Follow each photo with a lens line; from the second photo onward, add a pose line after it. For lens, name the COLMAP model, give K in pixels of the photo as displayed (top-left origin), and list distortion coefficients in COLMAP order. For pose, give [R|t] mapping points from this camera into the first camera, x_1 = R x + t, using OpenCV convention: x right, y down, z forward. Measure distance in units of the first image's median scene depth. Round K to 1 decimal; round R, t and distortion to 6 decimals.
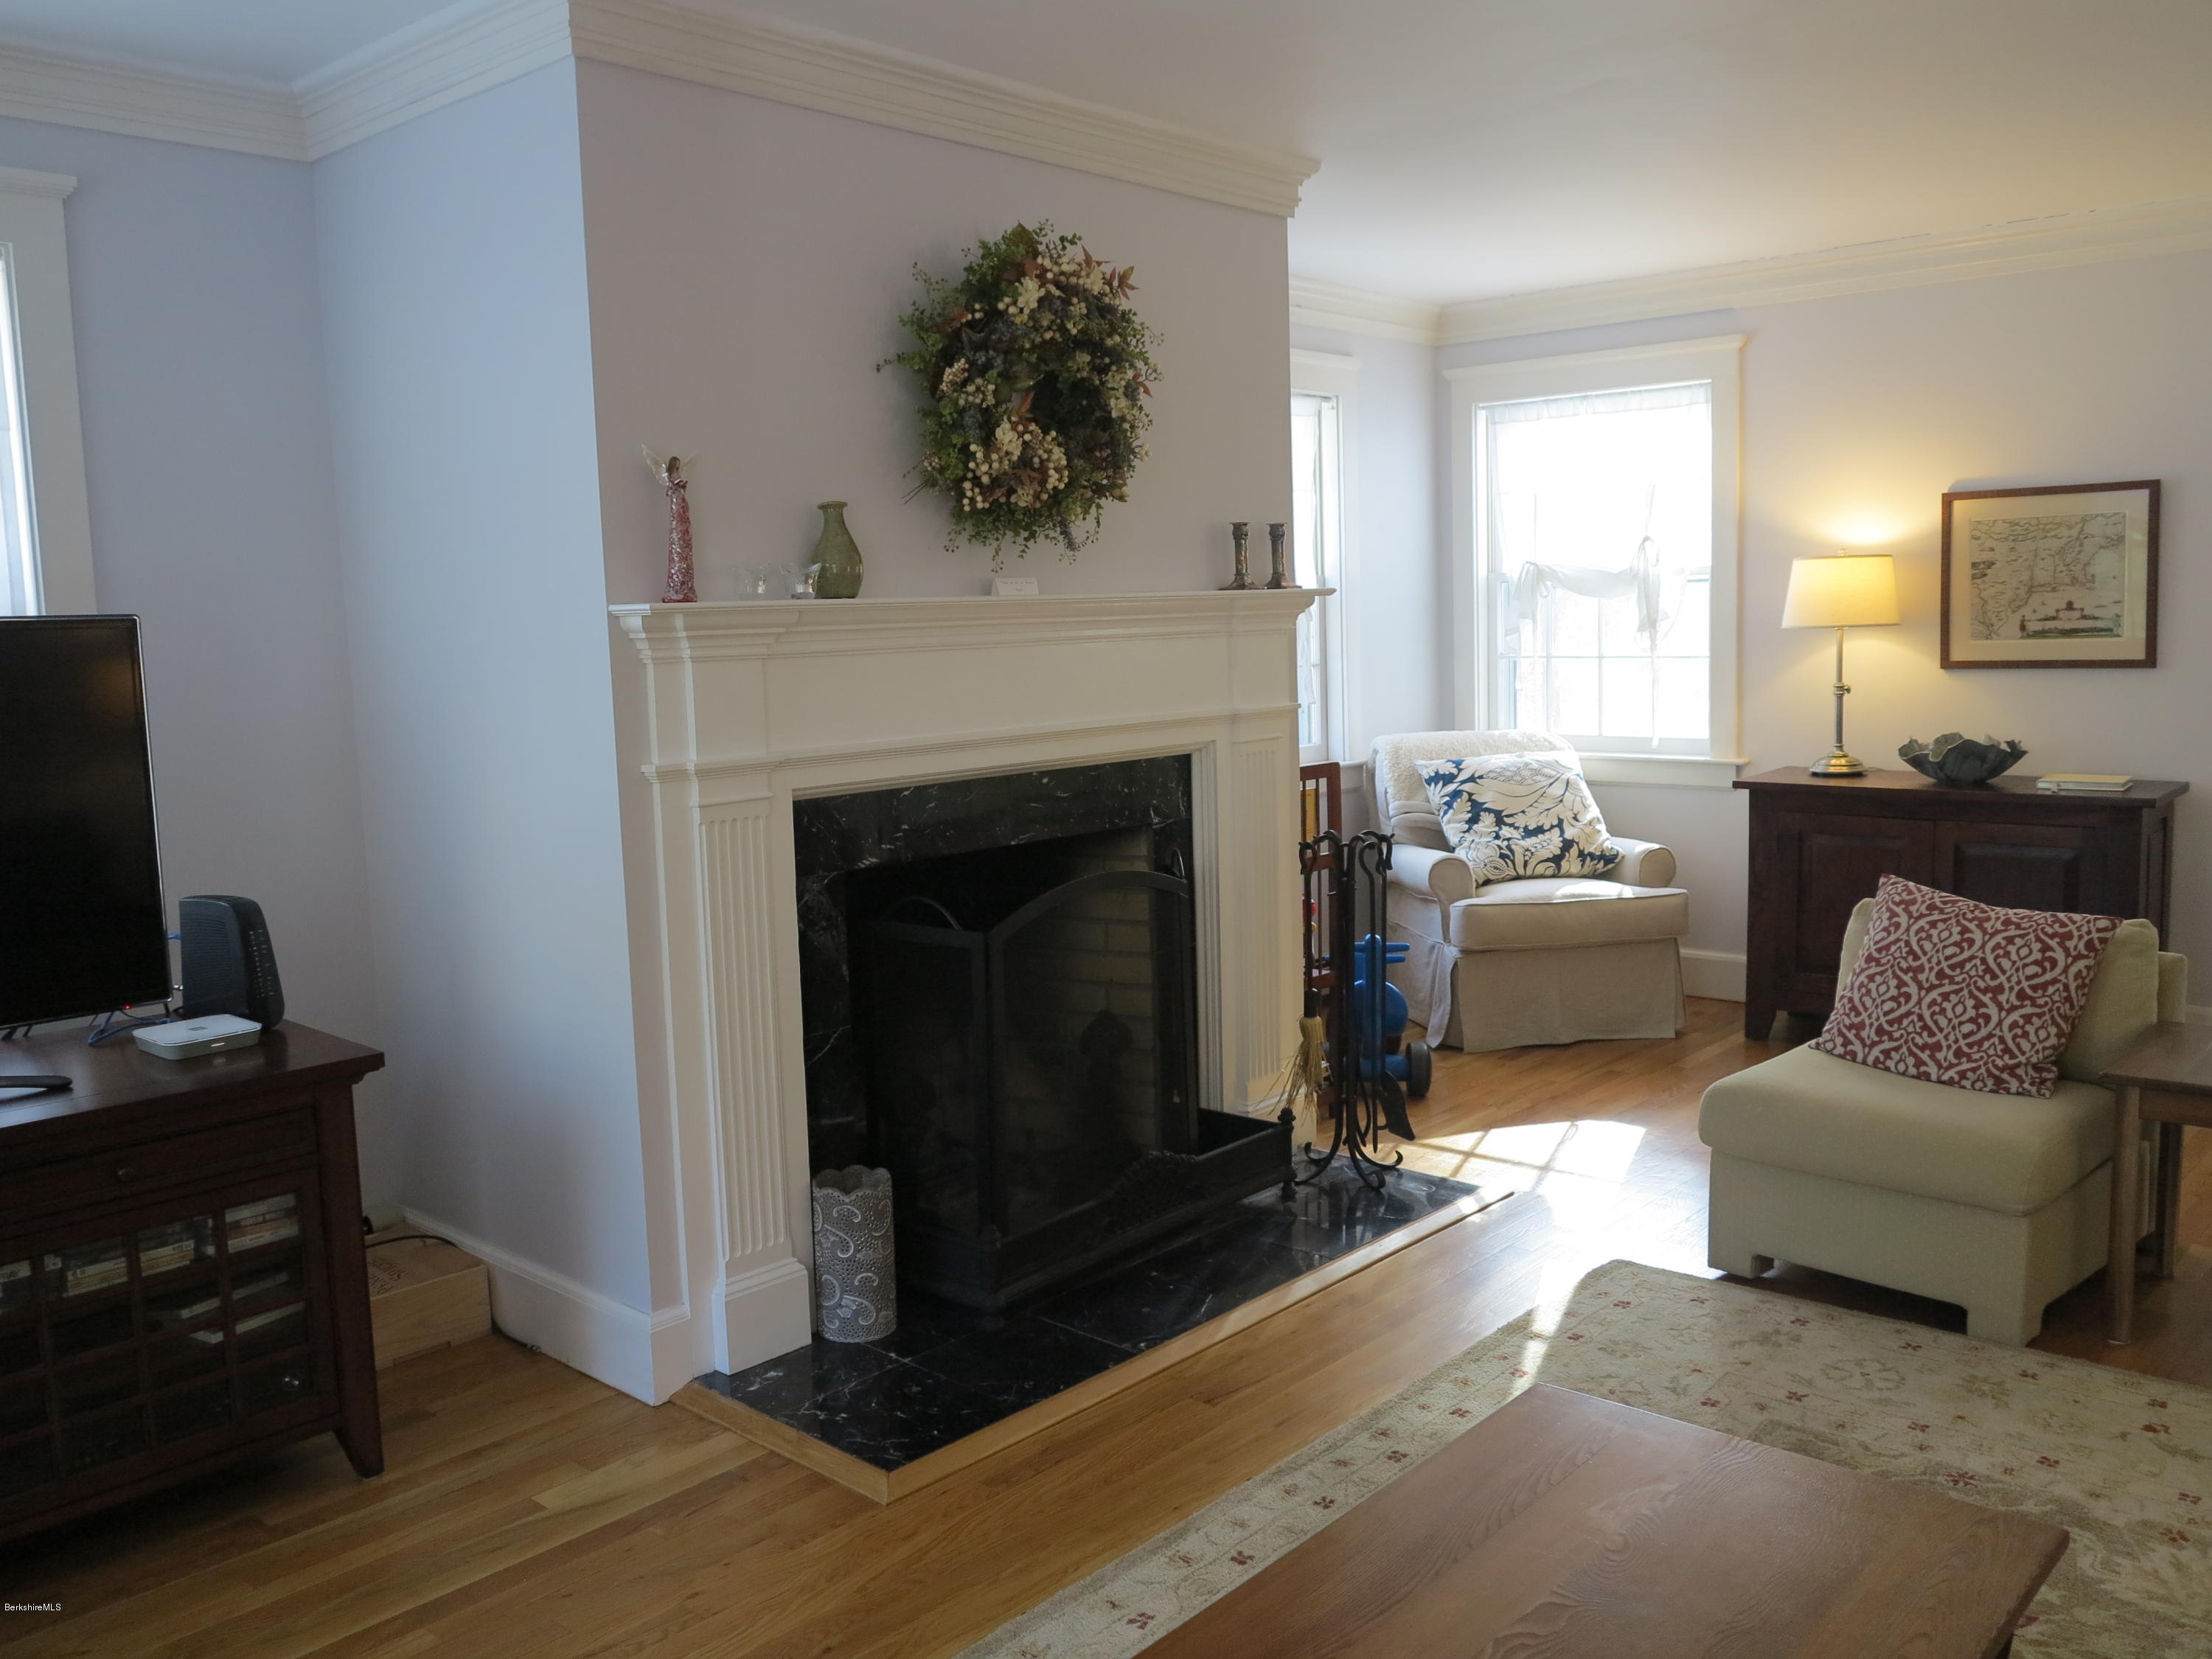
lens RADIAL K [[1824.7, 0, 1101.8], [0, 1824.7, 832.9], [0, 0, 1]] dist [-0.043902, 0.009448]
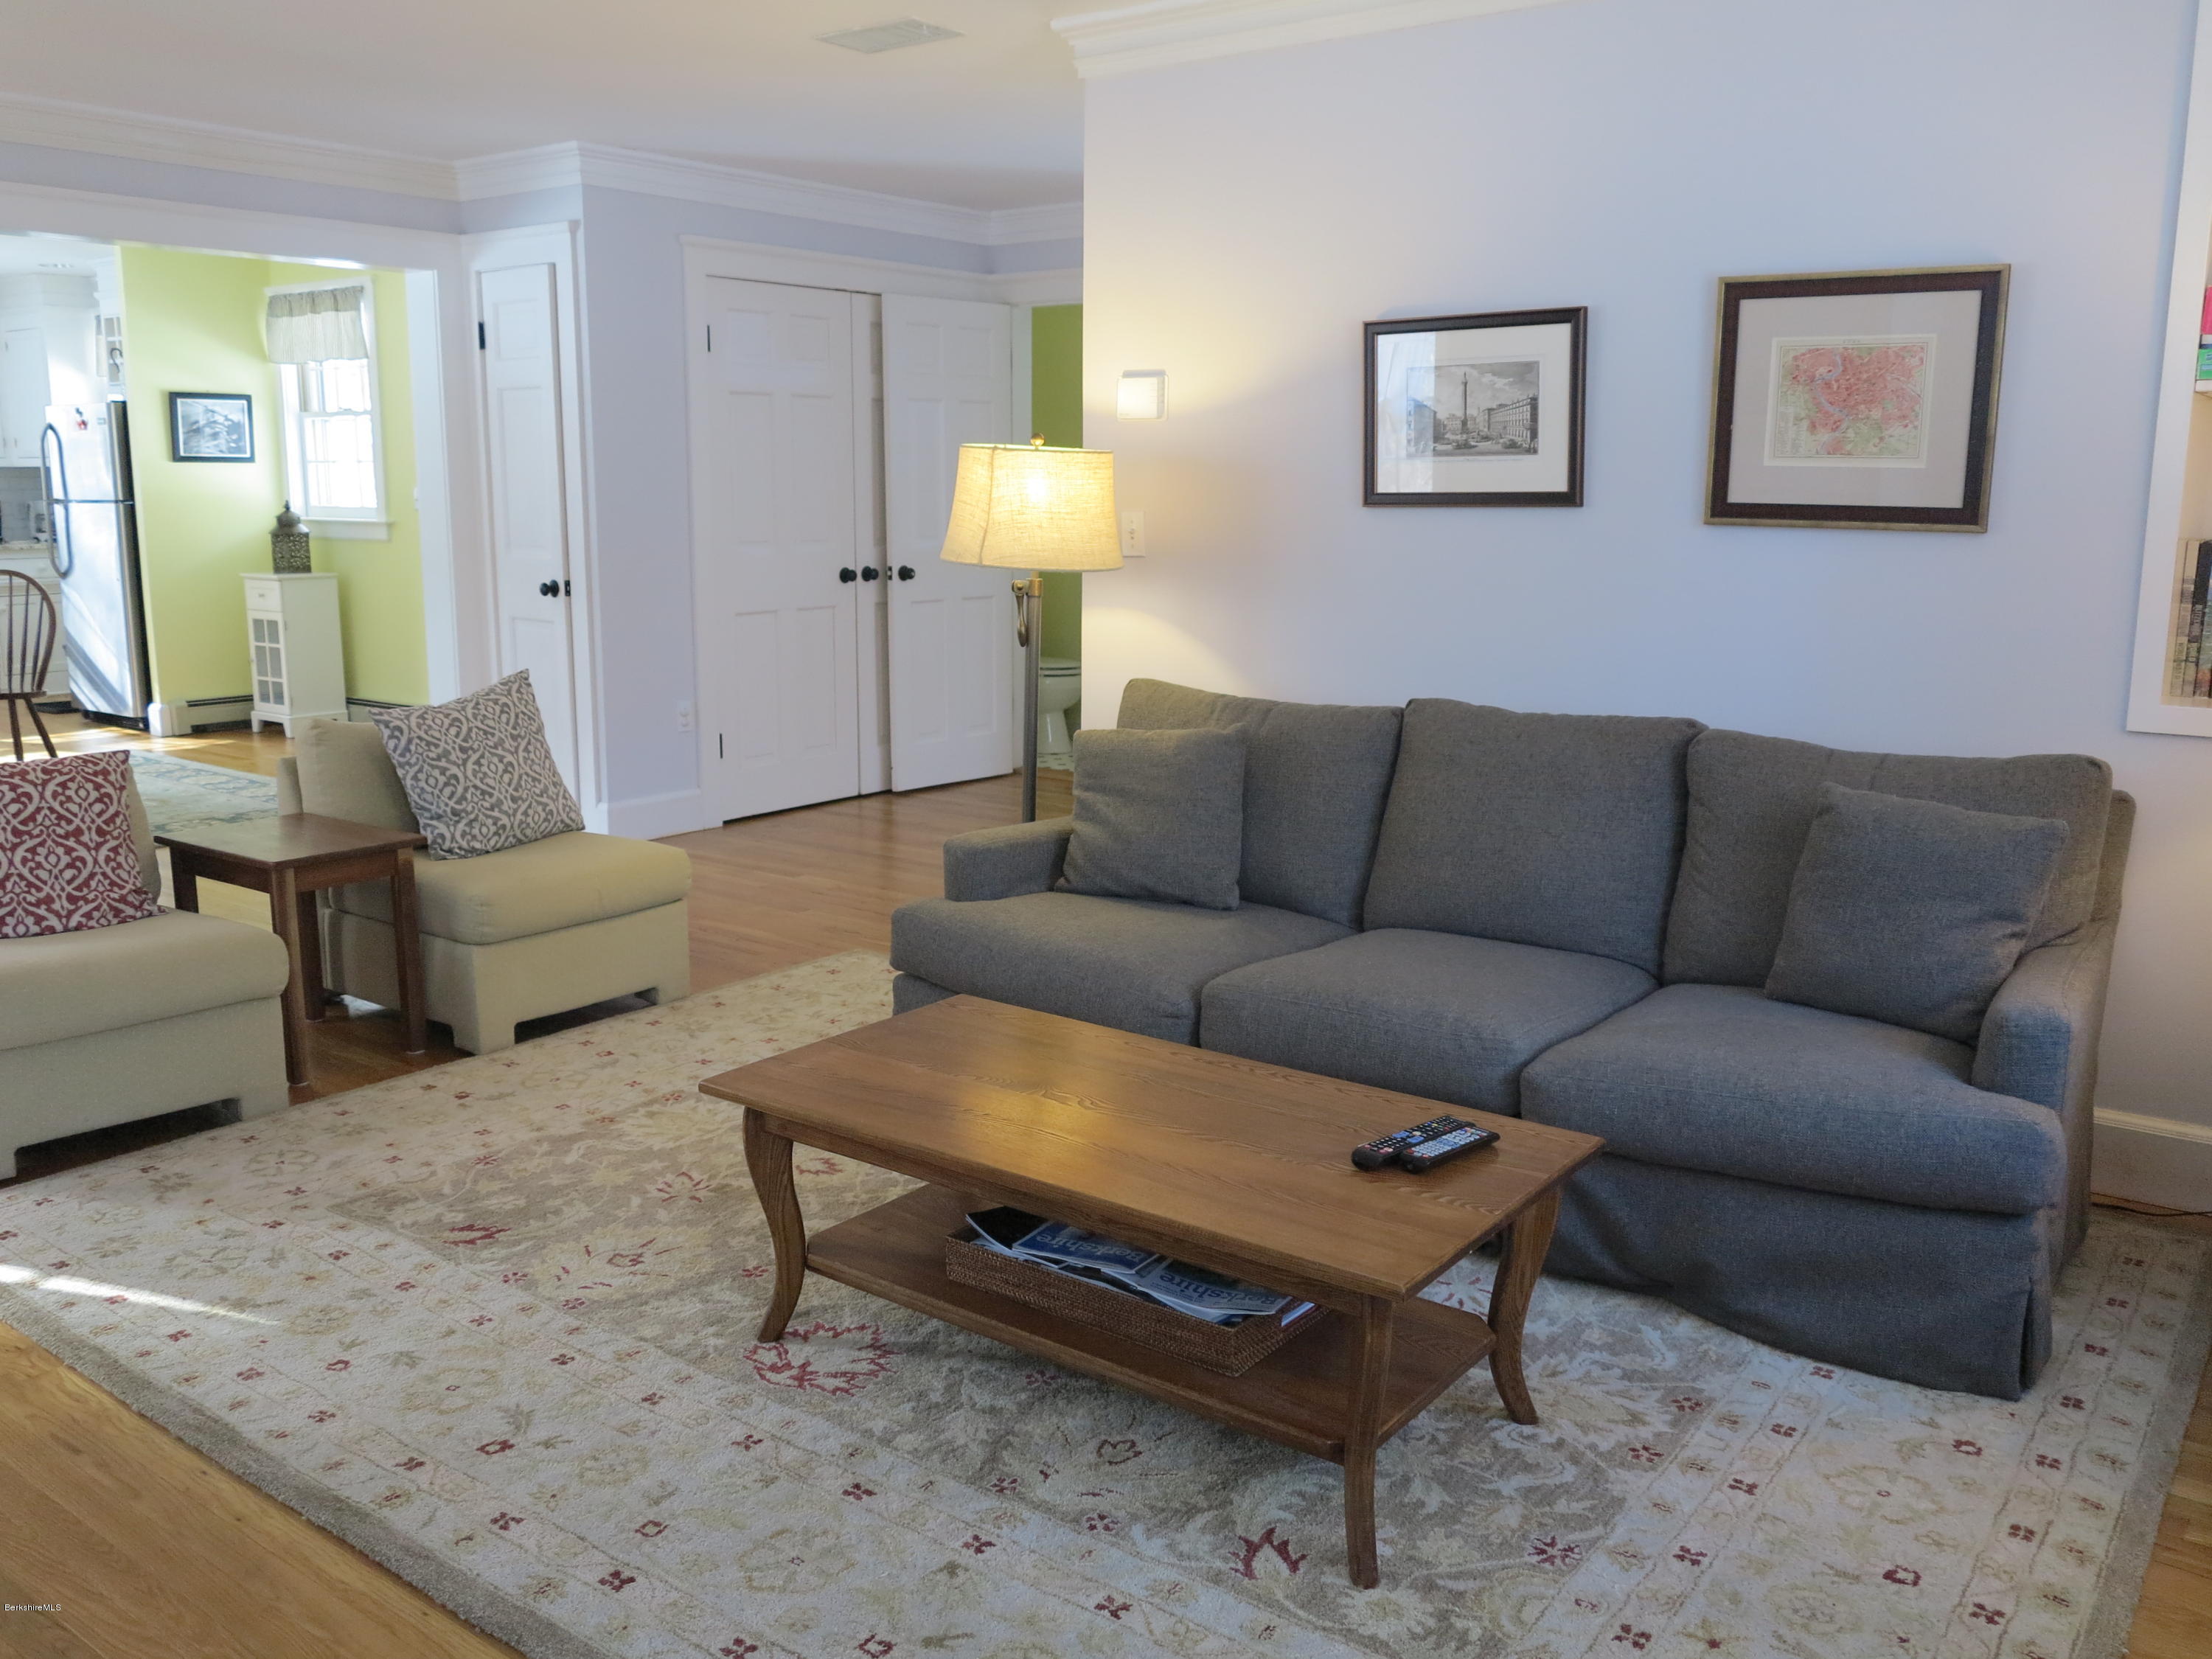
lens RADIAL K [[1824.7, 0, 1101.8], [0, 1824.7, 832.9], [0, 0, 1]] dist [-0.043902, 0.009448]
pose [[-0.091762, -0.162950, 0.982358, -0.499102], [0.114782, 0.978213, 0.172984, -0.021715], [-0.989143, 0.128630, -0.071060, 0.414888]]
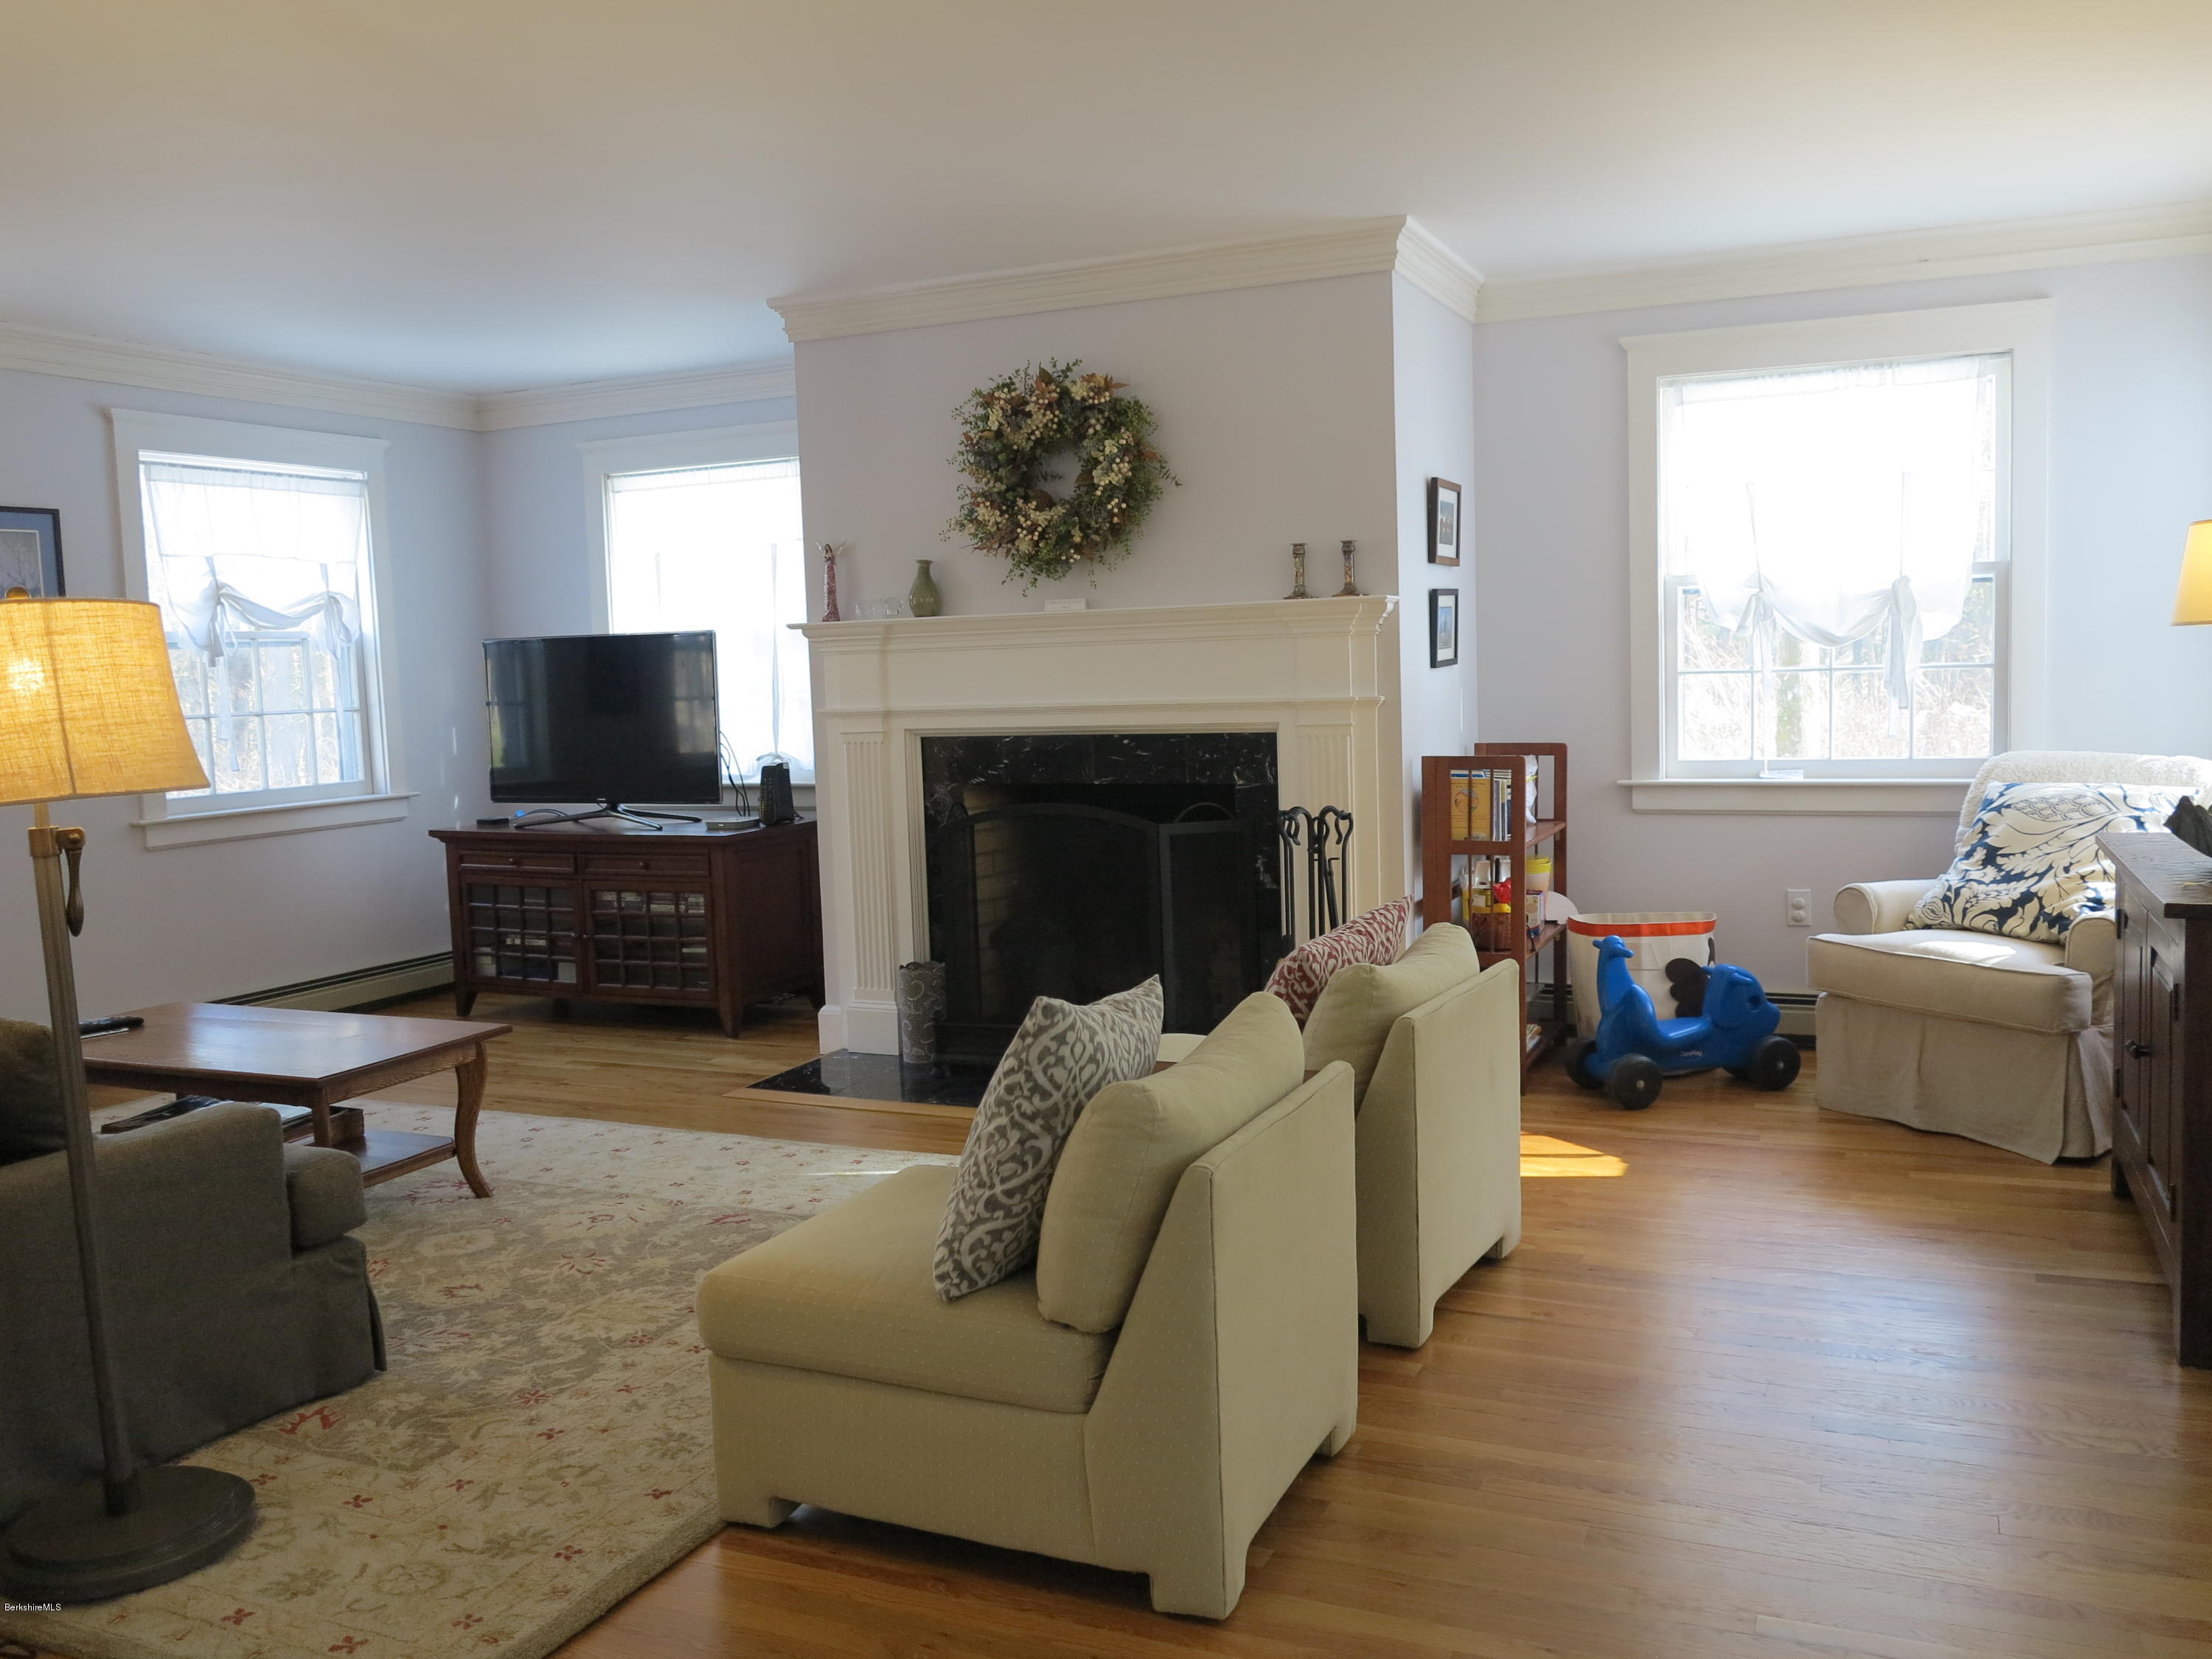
lens RADIAL K [[1824.7, 0, 1101.8], [0, 1824.7, 832.9], [0, 0, 1]] dist [-0.043902, 0.009448]
pose [[0.306290, 0.108608, -0.945722, 1.196927], [-0.091949, 0.992200, 0.084166, -0.069659], [0.947487, 0.061179, 0.313887, 0.507437]]
